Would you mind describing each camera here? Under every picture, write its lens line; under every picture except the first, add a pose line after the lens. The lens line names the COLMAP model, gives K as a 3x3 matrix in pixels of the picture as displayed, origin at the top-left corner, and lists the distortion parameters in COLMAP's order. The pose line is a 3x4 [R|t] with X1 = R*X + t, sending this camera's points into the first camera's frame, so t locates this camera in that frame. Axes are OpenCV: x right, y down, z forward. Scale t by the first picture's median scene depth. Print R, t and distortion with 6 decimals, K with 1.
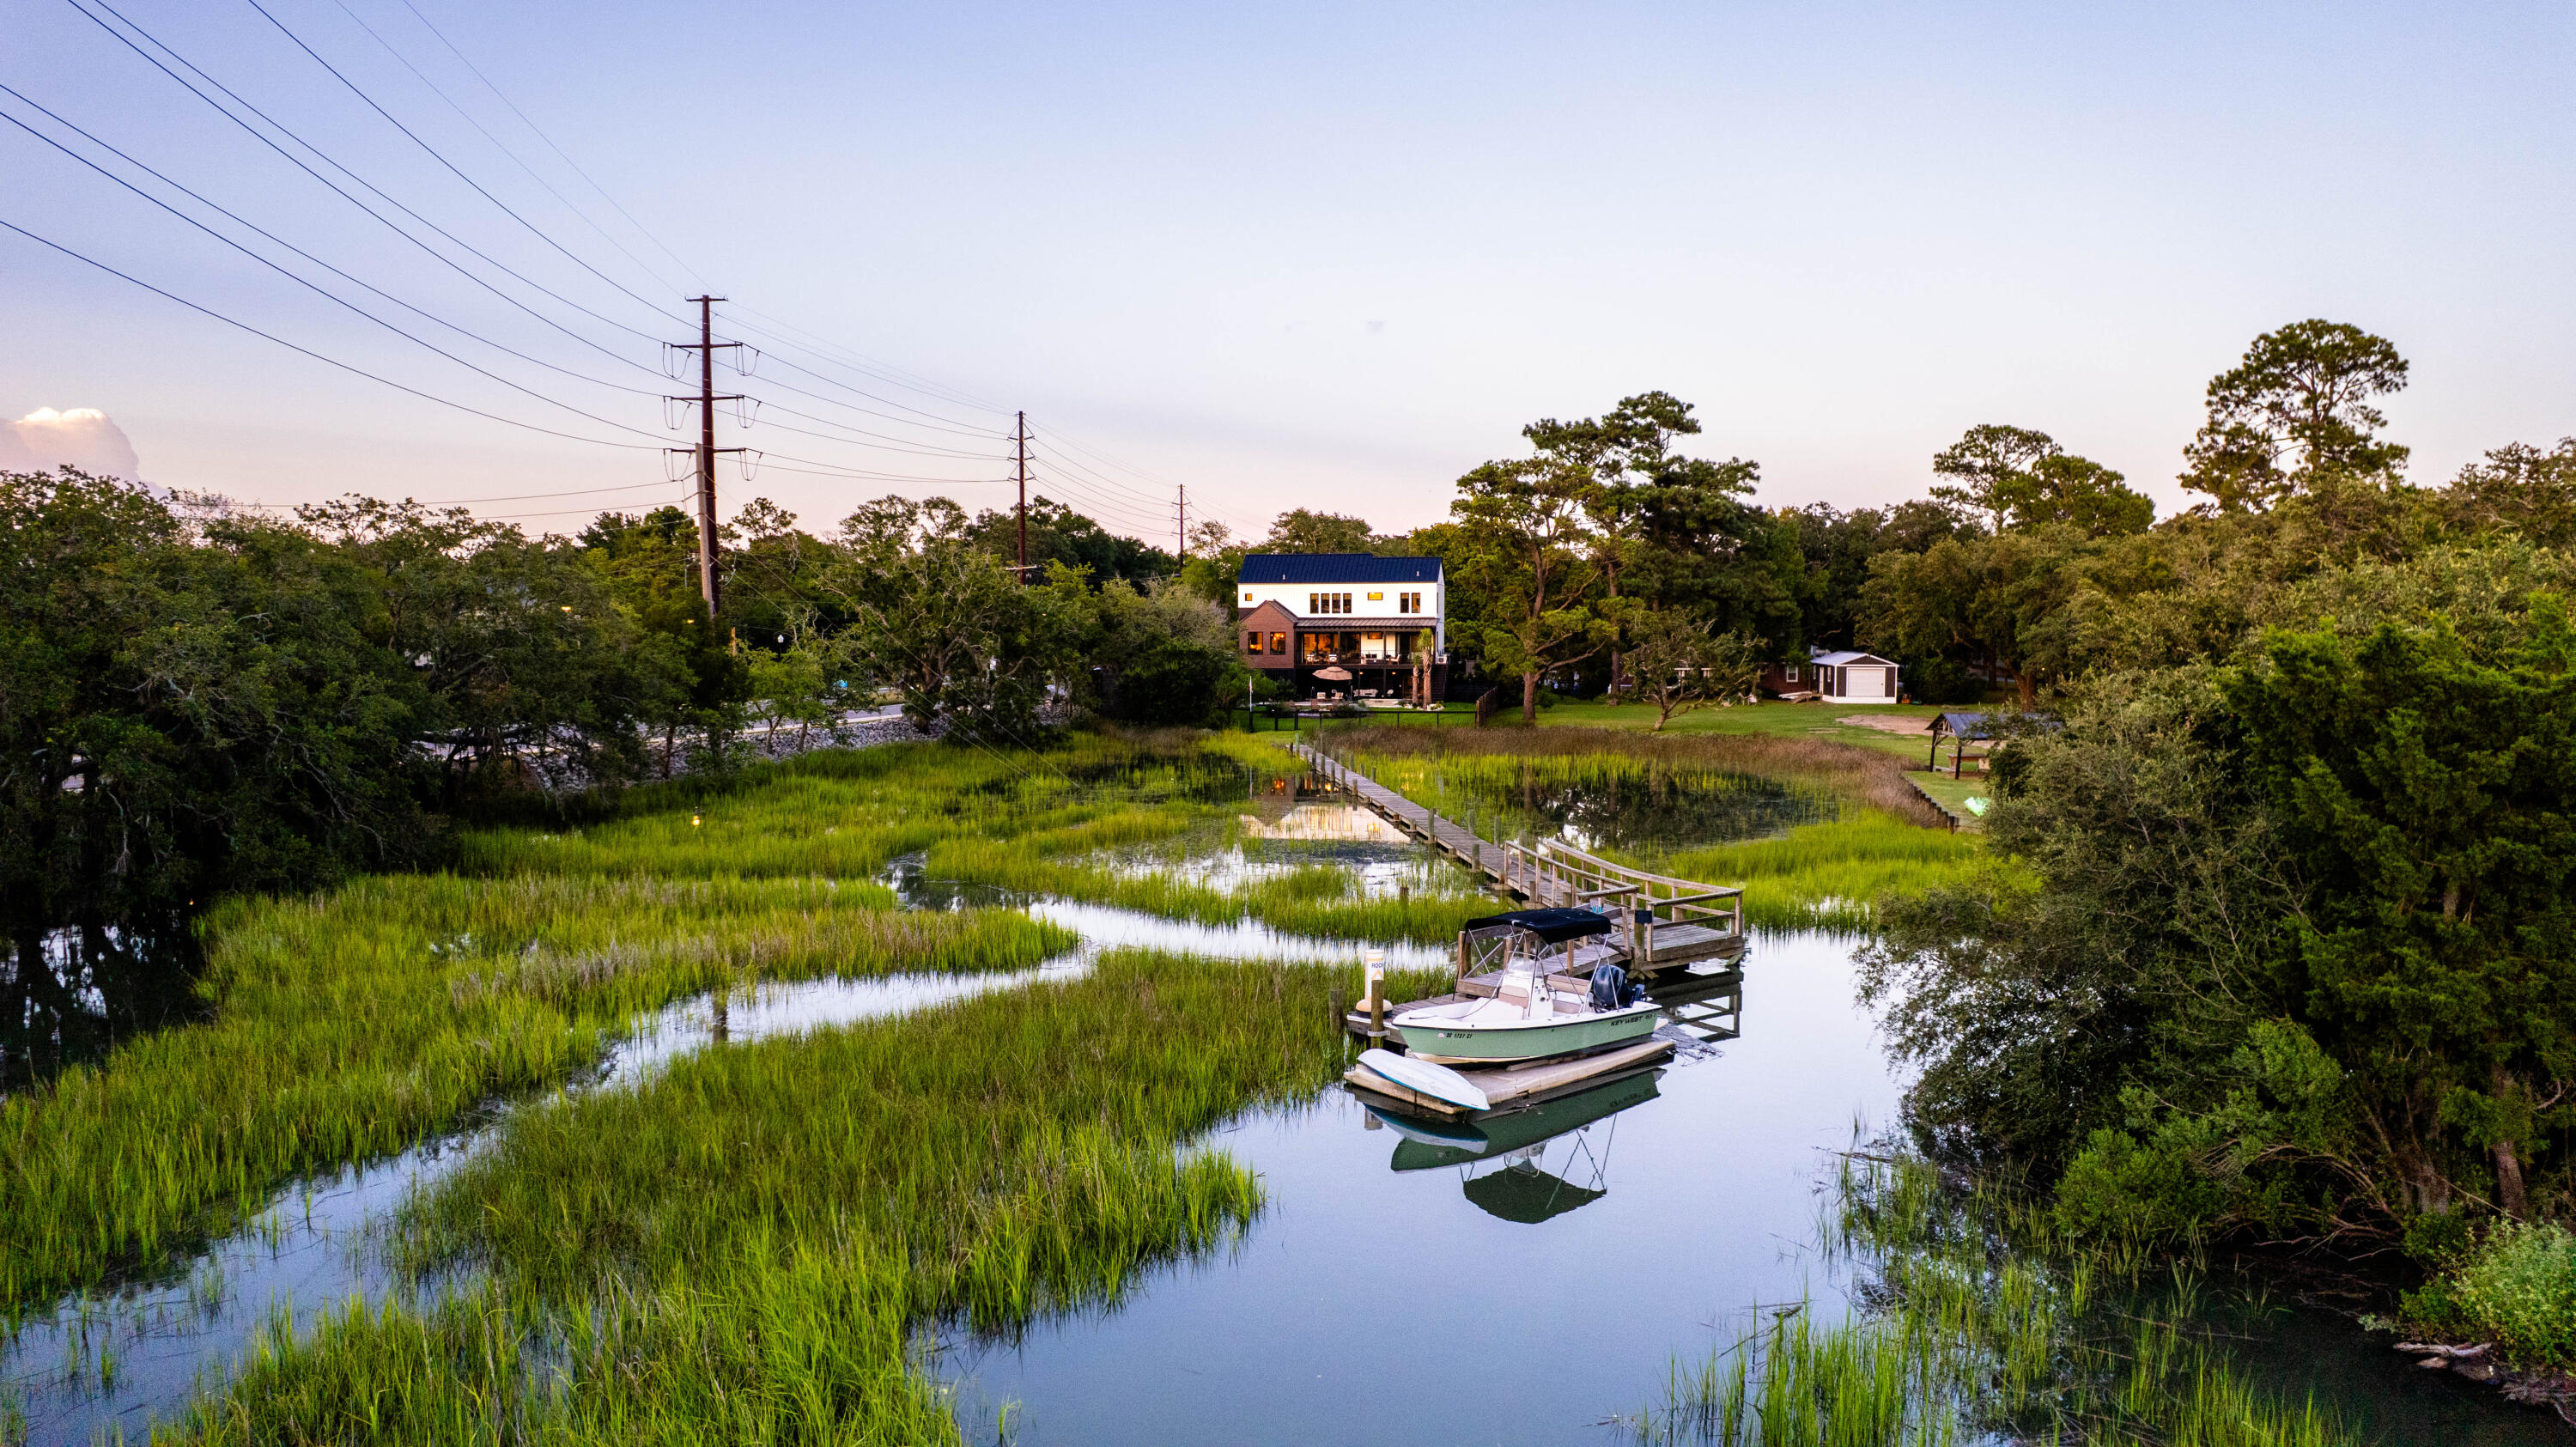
lens RADIAL K [[1655.4, 0, 1305.1], [0, 1655.4, 736.5], [0, 0, 1]] dist [-0.078301, 0.075945]
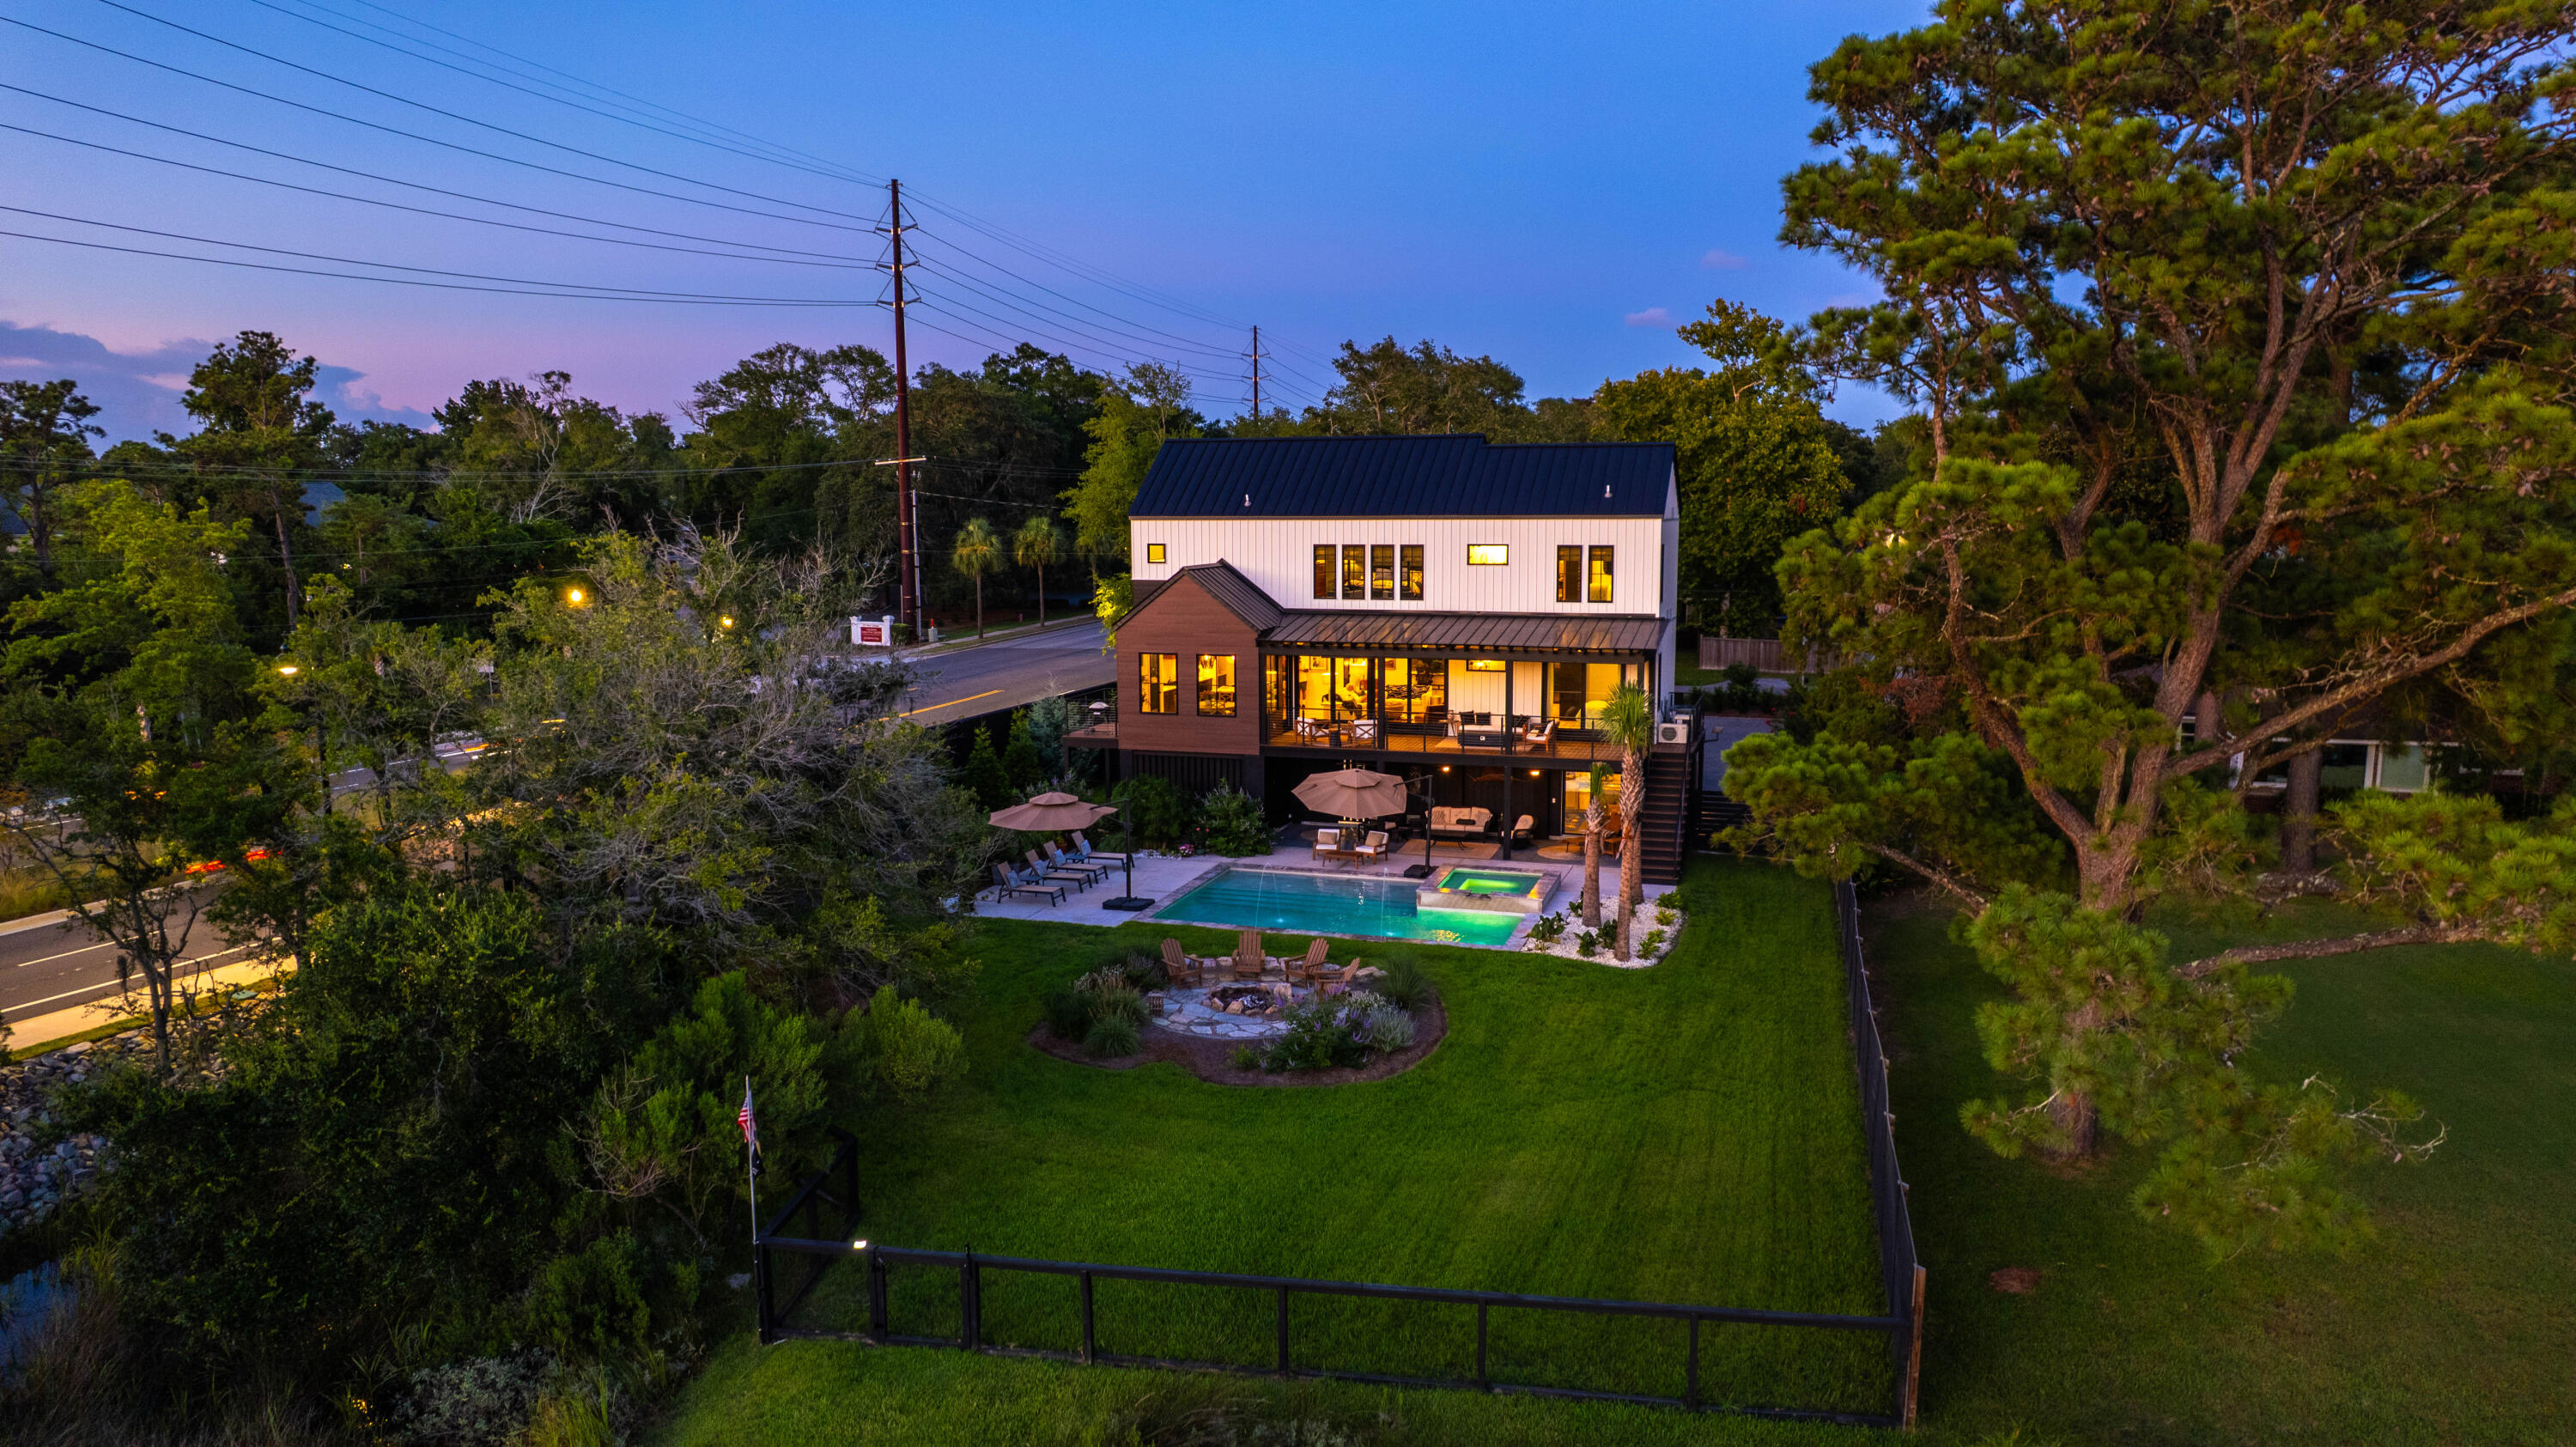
lens RADIAL K [[1655.4, 0, 1305.1], [0, 1655.4, 736.5], [0, 0, 1]] dist [-0.078301, 0.075945]
pose [[0.993498, 0.011716, -0.113248, 0.046695], [-0.003112, 0.997114, 0.075853, -0.076809], [0.113809, -0.075007, 0.990667, 0.674170]]
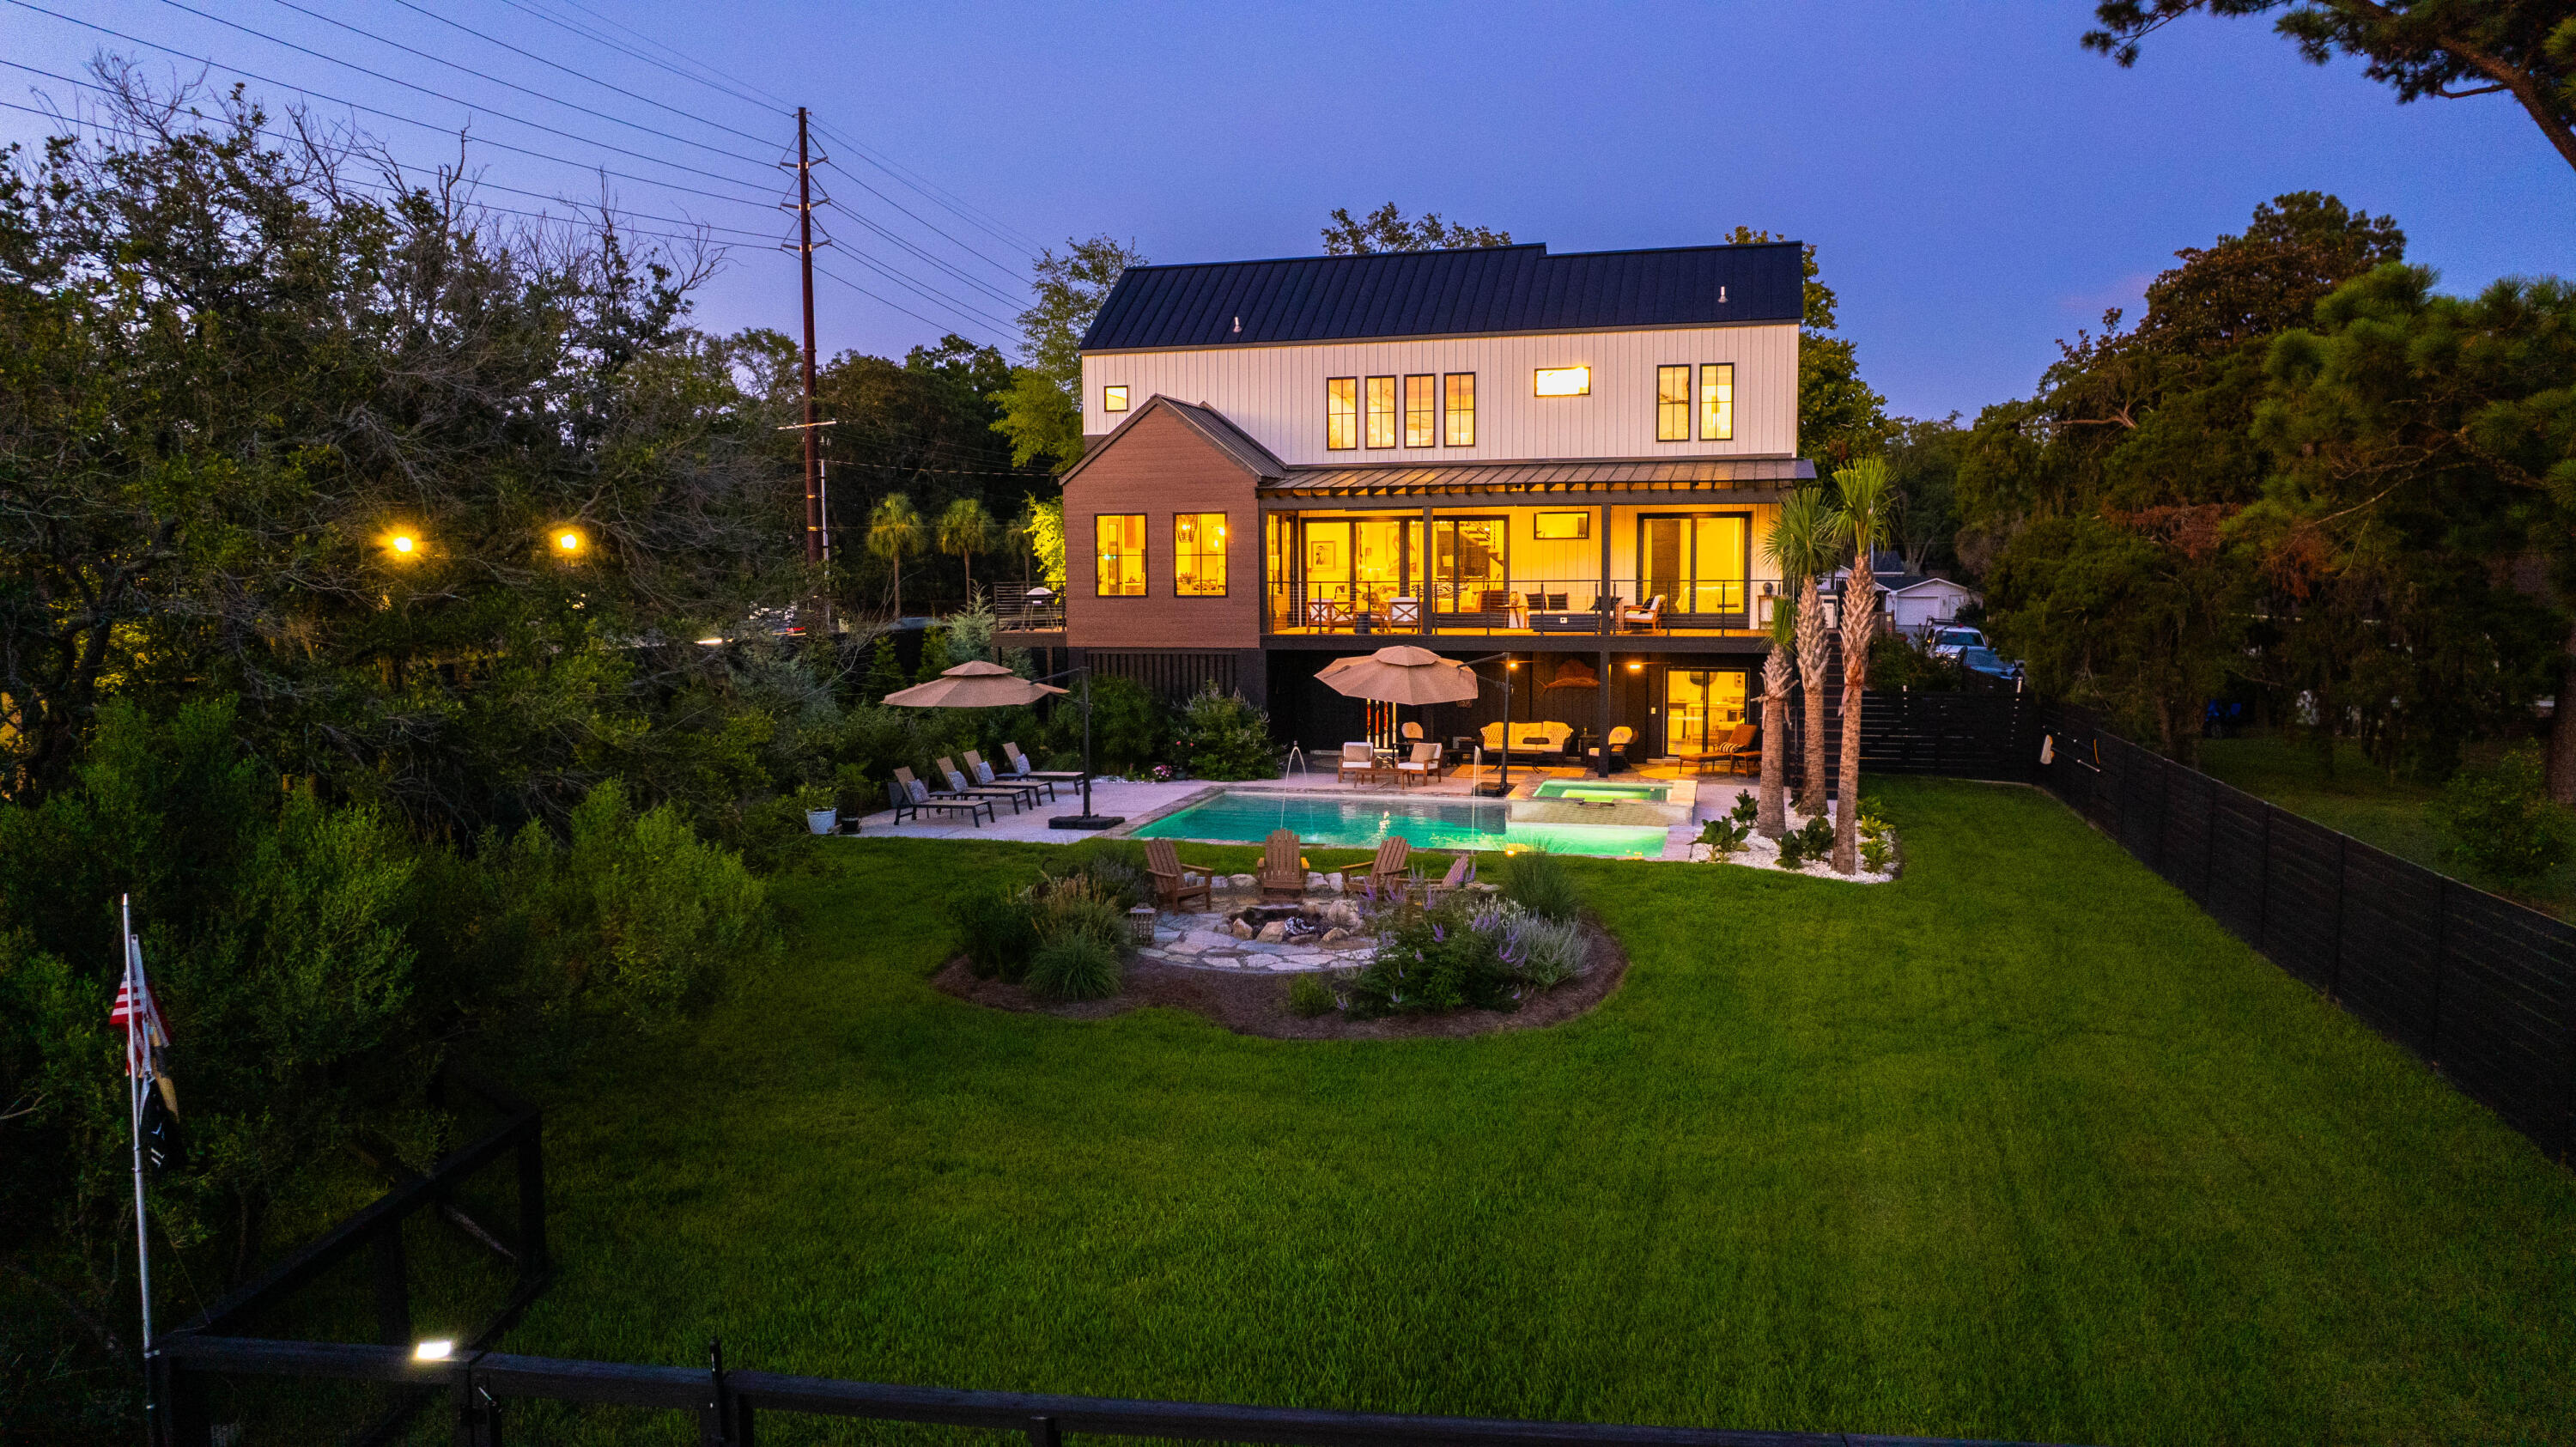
lens RADIAL K [[1655.4, 0, 1305.1], [0, 1655.4, 736.5], [0, 0, 1]] dist [-0.078301, 0.075945]
pose [[0.997391, 0.002012, -0.072157, 0.020901], [0.000505, 0.999392, 0.034849, -0.038162], [0.072183, -0.034795, 0.996784, 0.771446]]
